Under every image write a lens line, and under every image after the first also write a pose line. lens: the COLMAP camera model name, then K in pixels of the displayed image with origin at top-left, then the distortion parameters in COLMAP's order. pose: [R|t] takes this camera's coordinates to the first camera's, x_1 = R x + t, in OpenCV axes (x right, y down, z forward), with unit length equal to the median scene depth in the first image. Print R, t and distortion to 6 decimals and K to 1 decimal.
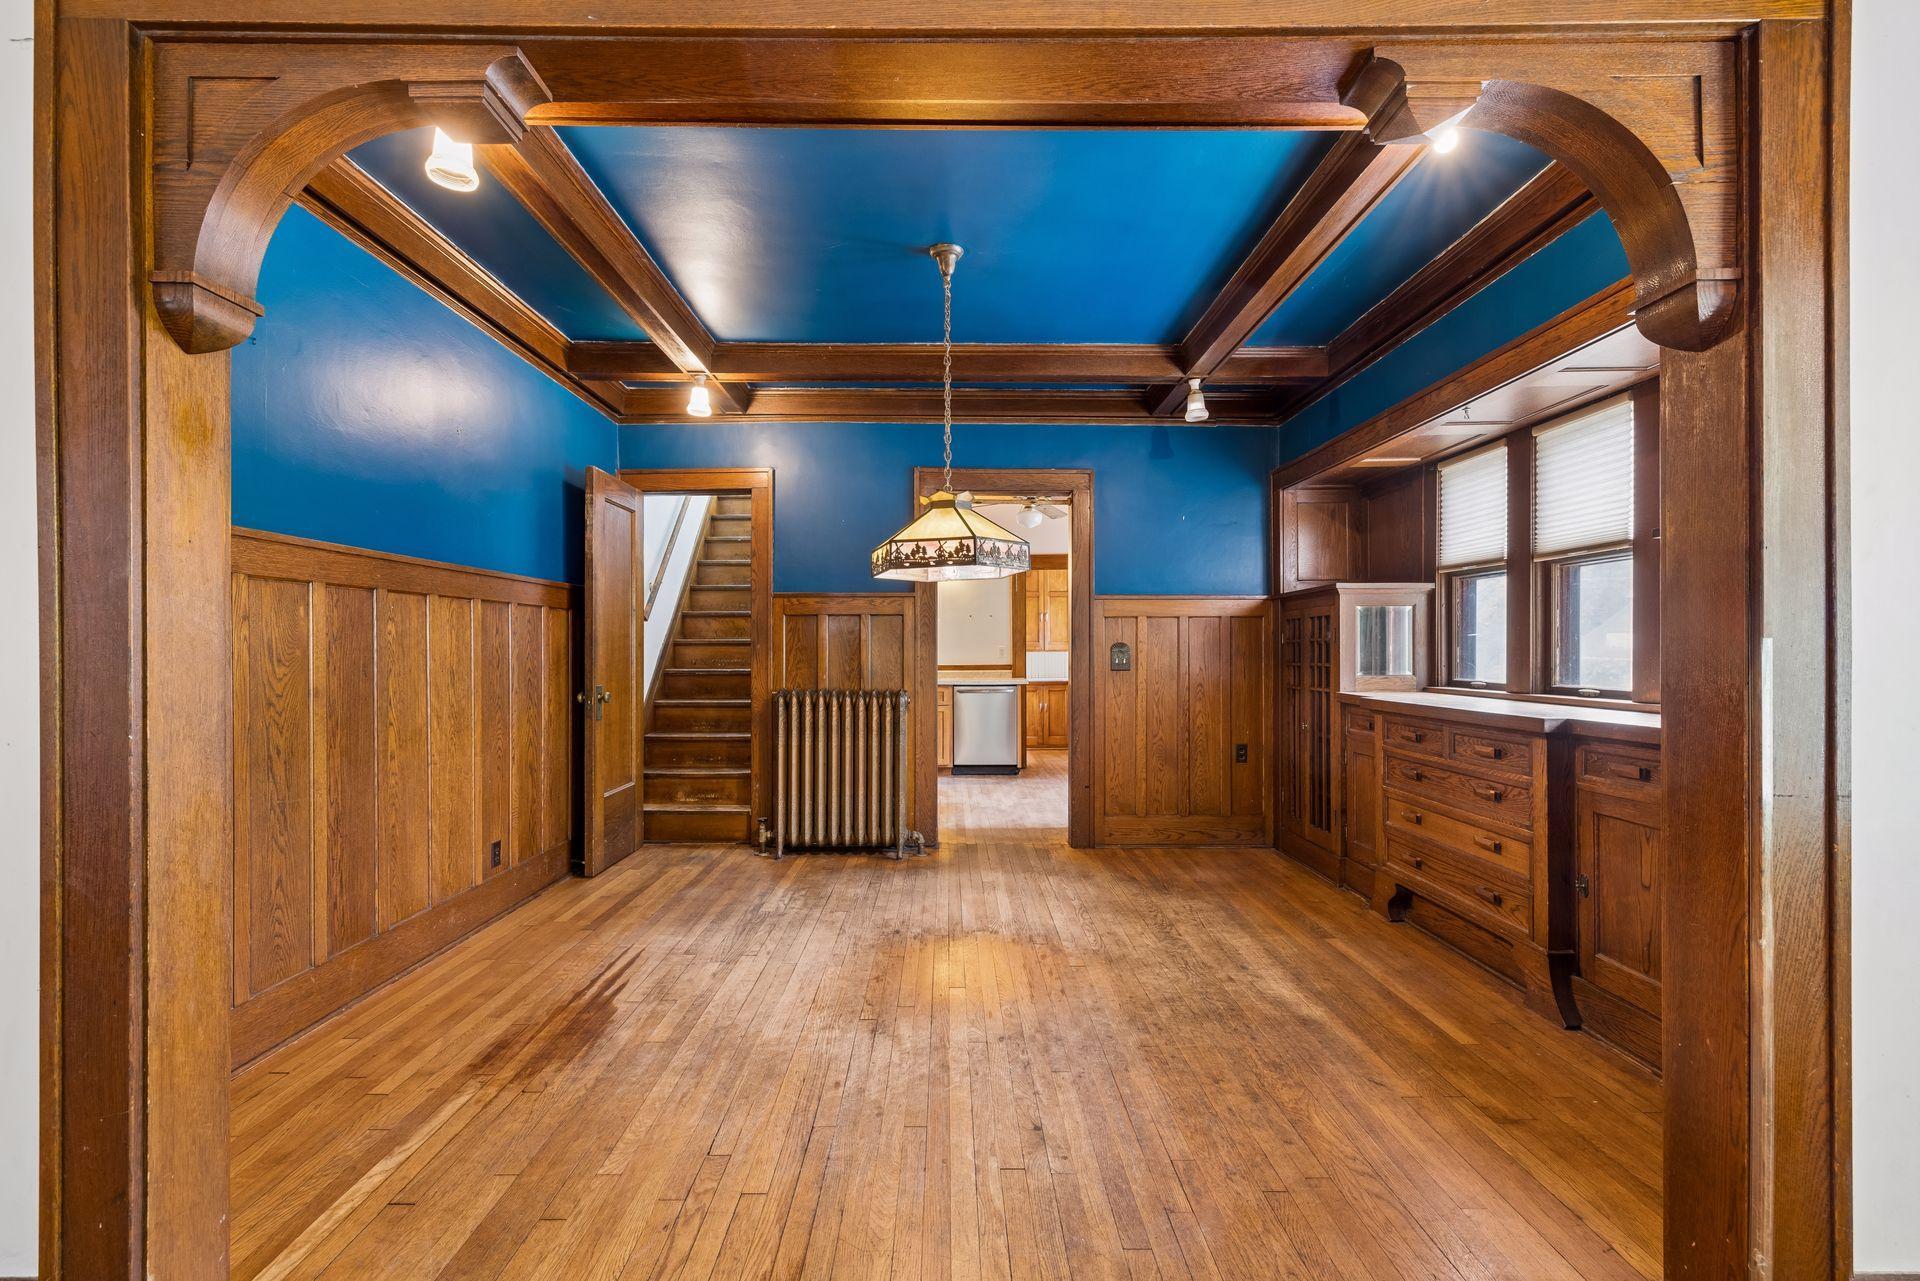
lens RADIAL K [[811.4, 0, 948.8], [0, 811.4, 652.5], [0, 0, 1]] dist [0.002679, -0.000415]
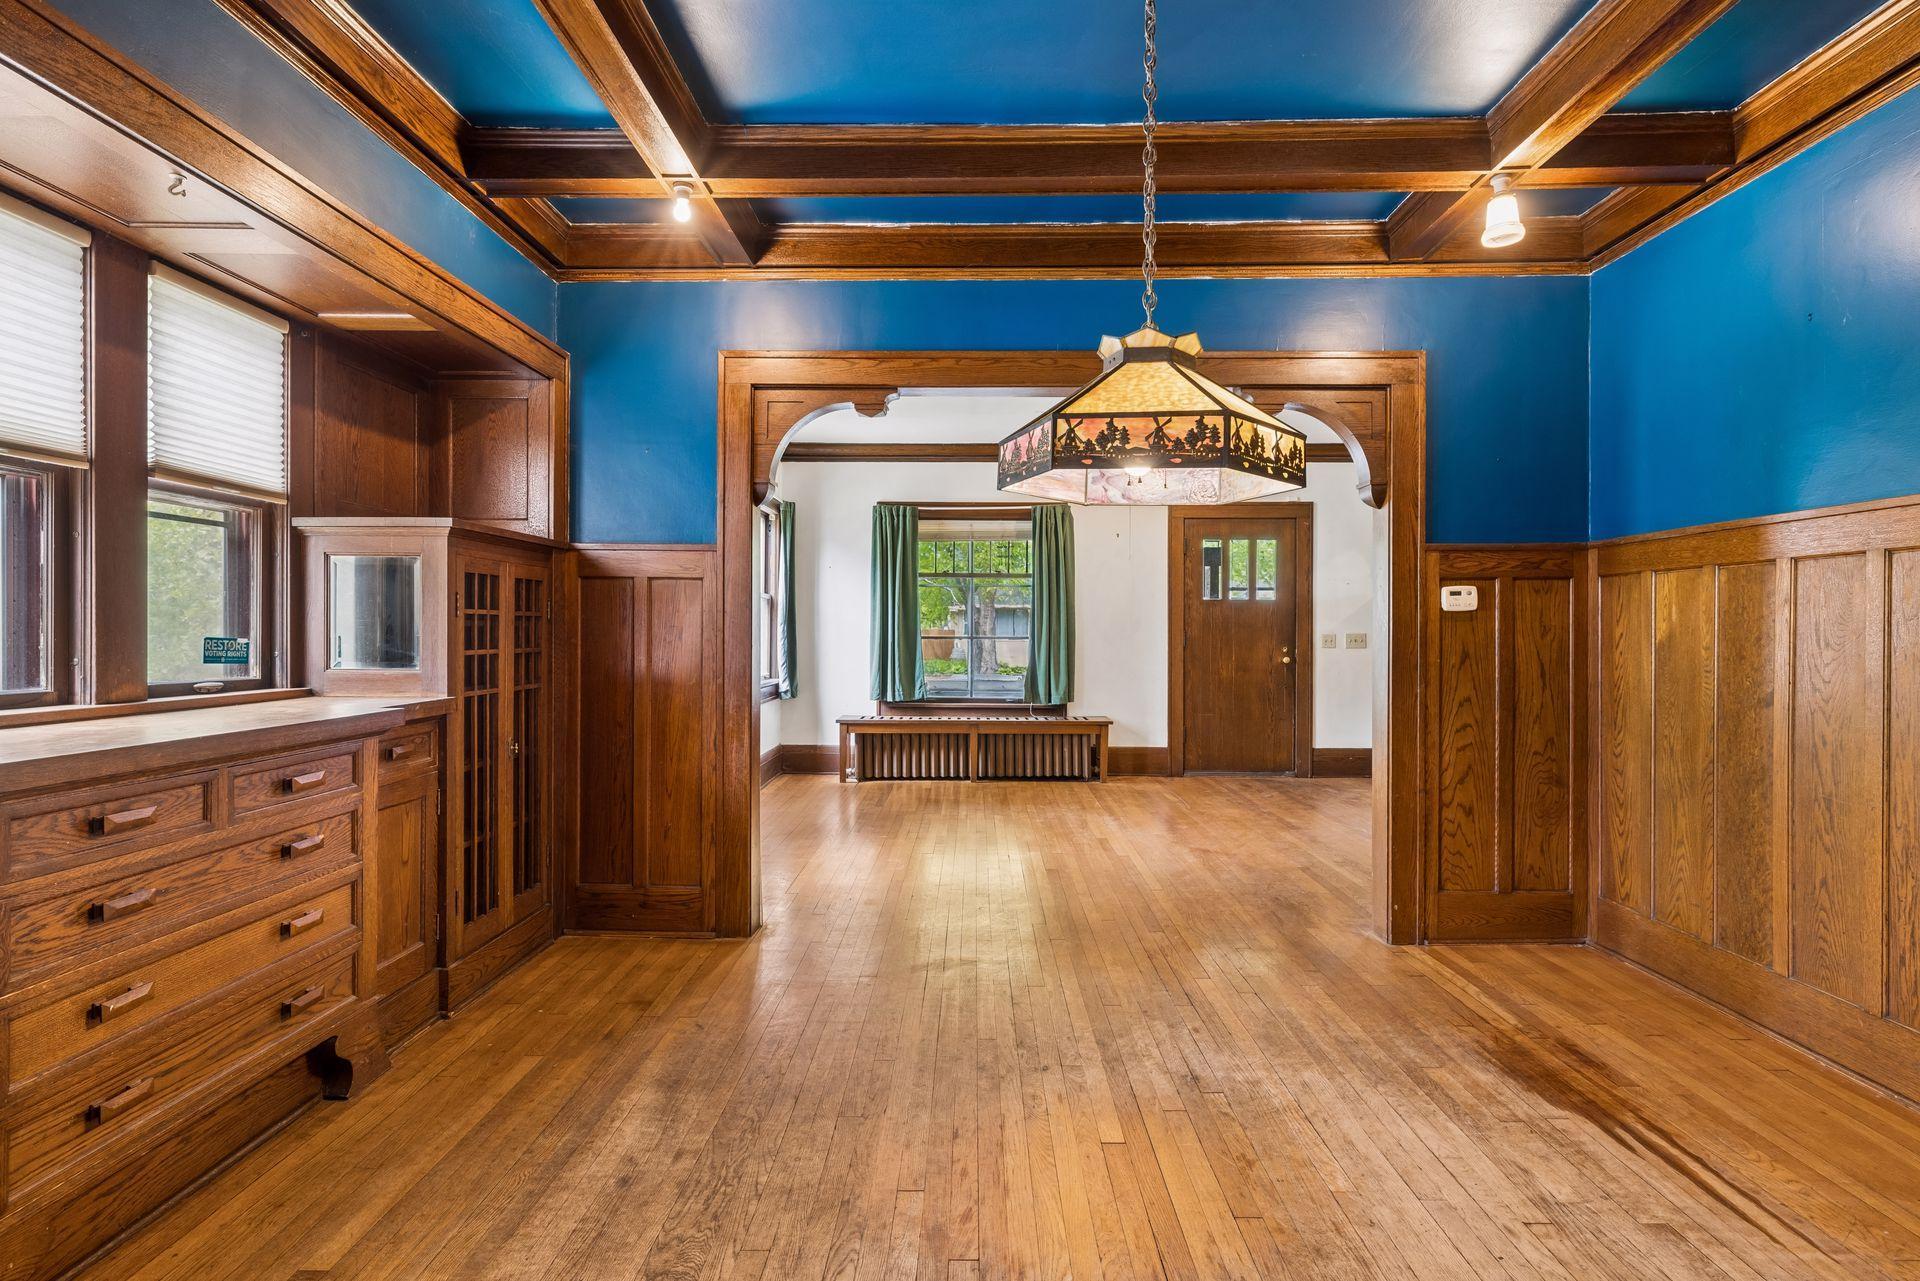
lens RADIAL K [[972.9, 0, 953.3], [0, 972.9, 633.0], [0, 0, 1]] dist [-0.004193, 0.000559]
pose [[-0.999711, -0.003602, 0.023787, 0.110306], [-0.003476, 0.999980, 0.005318, -0.004044], [-0.023806, 0.005234, -0.999703, 1.602477]]
